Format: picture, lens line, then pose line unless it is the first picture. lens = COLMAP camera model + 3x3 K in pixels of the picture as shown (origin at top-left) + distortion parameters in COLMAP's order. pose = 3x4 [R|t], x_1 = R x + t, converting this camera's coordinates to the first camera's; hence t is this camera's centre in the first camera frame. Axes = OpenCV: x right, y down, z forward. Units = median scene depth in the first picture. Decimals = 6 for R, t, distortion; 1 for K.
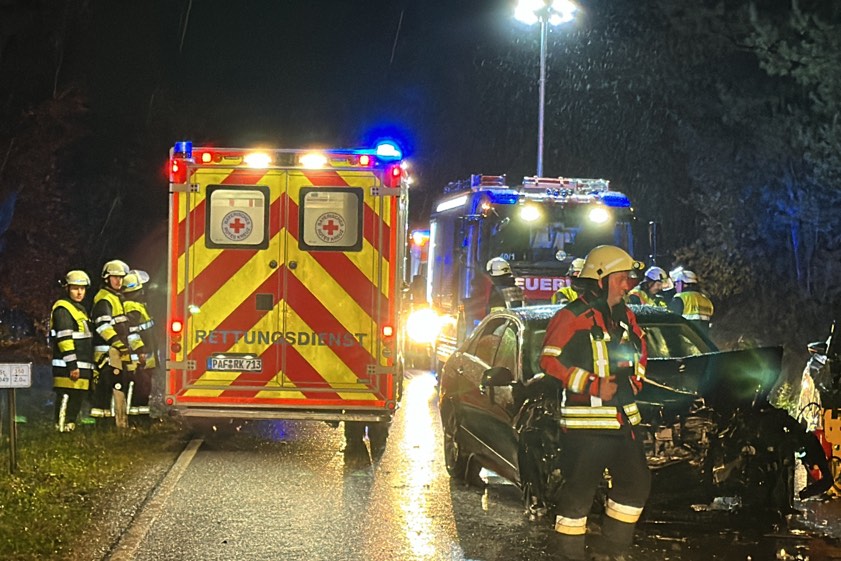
lens RADIAL K [[1999.7, 0, 420.5], [0, 1999.7, 280.5], [0, 0, 1]] dist [0.036774, 0.619270]
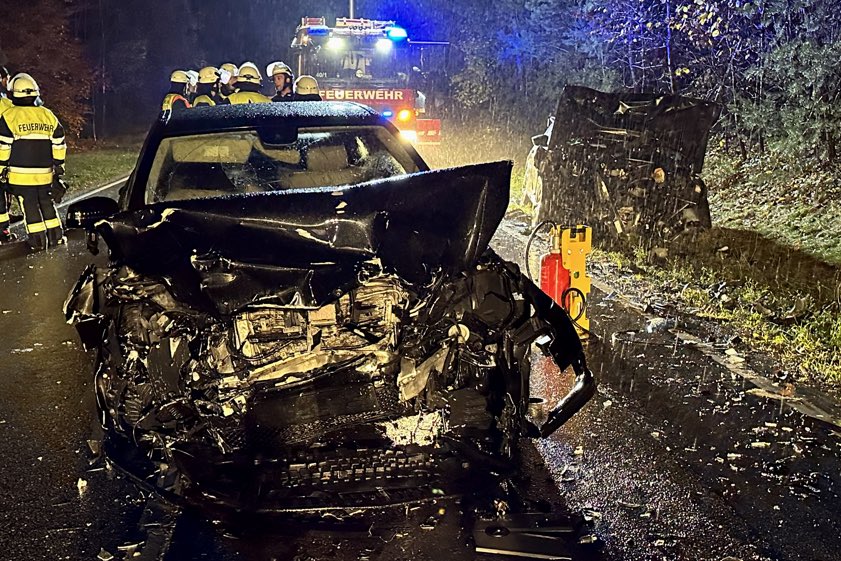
lens RADIAL K [[900.5, 0, 419.4], [0, 900.5, 301.9], [0, 0, 1]] dist [0.158328, 0.000229]
pose [[0.996401, -0.040166, 0.074641, 0.084272], [0.022969, 0.975596, 0.218370, 0.008518], [-0.081591, -0.215870, 0.973007, 0.469461]]
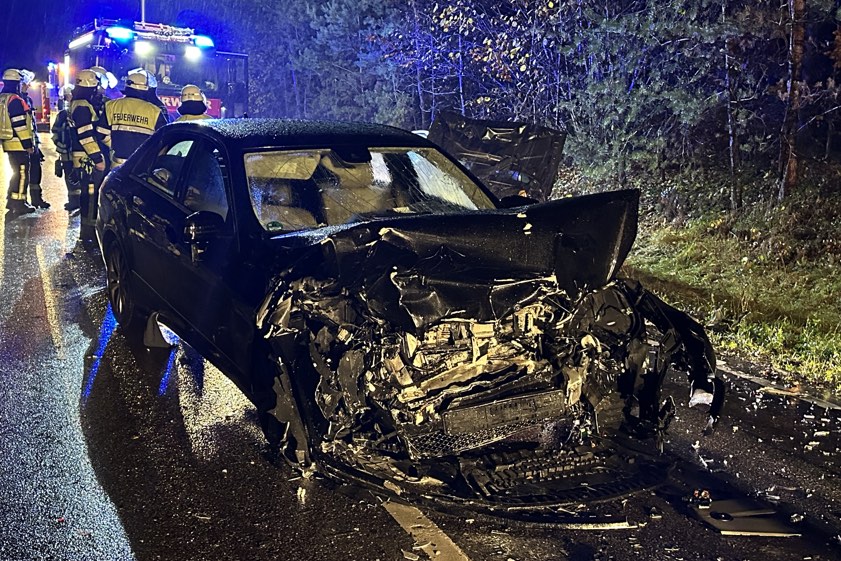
lens RADIAL K [[885.8, 0, 379.2], [0, 885.8, 321.8], [0, 0, 1]] dist [0.082354, -0.012518]
pose [[0.944259, -0.048266, 0.325646, -0.003706], [-0.029690, 0.972677, 0.230255, 0.005609], [-0.327862, -0.227089, 0.917026, 0.478771]]
